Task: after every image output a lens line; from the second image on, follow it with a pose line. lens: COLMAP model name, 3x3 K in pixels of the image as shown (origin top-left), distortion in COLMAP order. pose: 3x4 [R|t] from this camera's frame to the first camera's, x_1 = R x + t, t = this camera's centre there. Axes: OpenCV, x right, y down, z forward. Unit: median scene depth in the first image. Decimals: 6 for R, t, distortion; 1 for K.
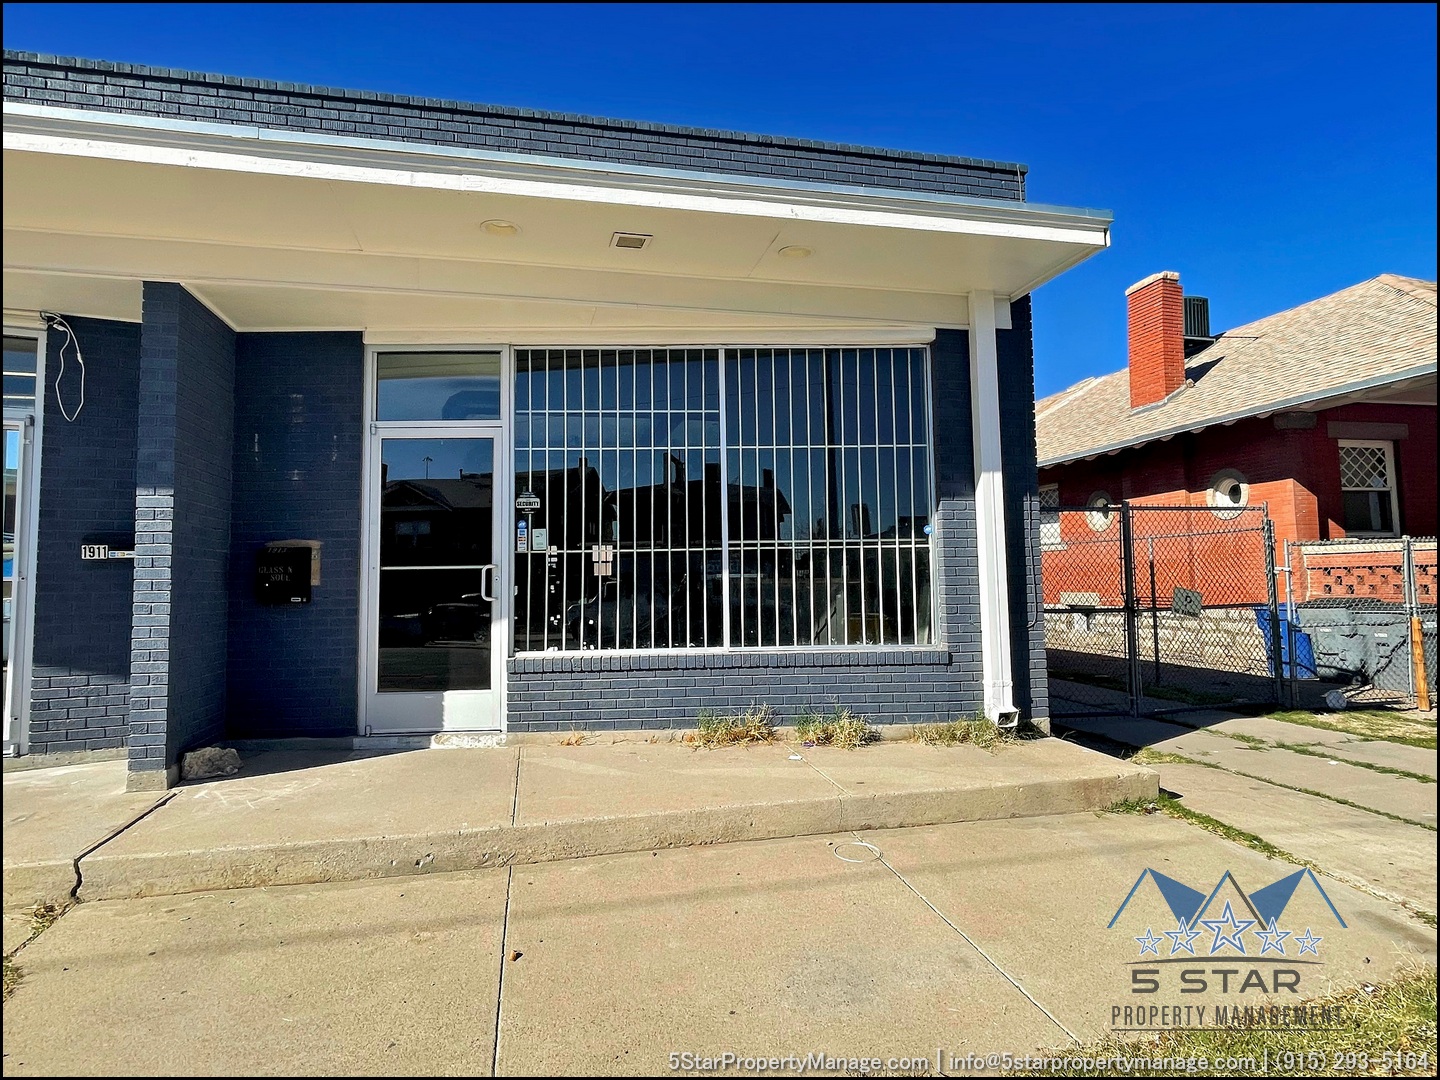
lens RADIAL K [[806.3, 0, 716.9], [0, 806.3, 530.7], [0, 0, 1]] dist [-0.006007, 0.004998]
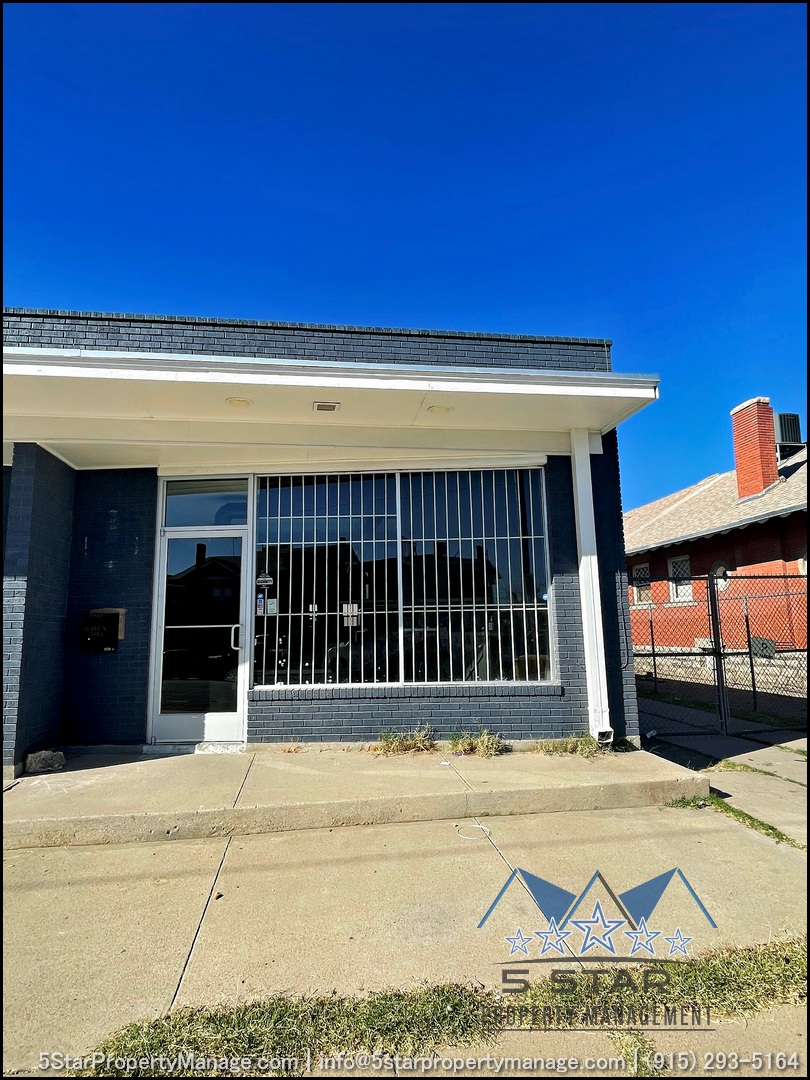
lens RADIAL K [[604.8, 0, 403.7], [0, 604.8, 542.9], [0, 0, 1]] dist [-0.006007, 0.004998]
pose [[0.996939, -0.015145, -0.076706, 0.102749], [0.009150, 0.996918, -0.077912, -0.016704], [0.077649, 0.076972, 0.994005, -0.070082]]
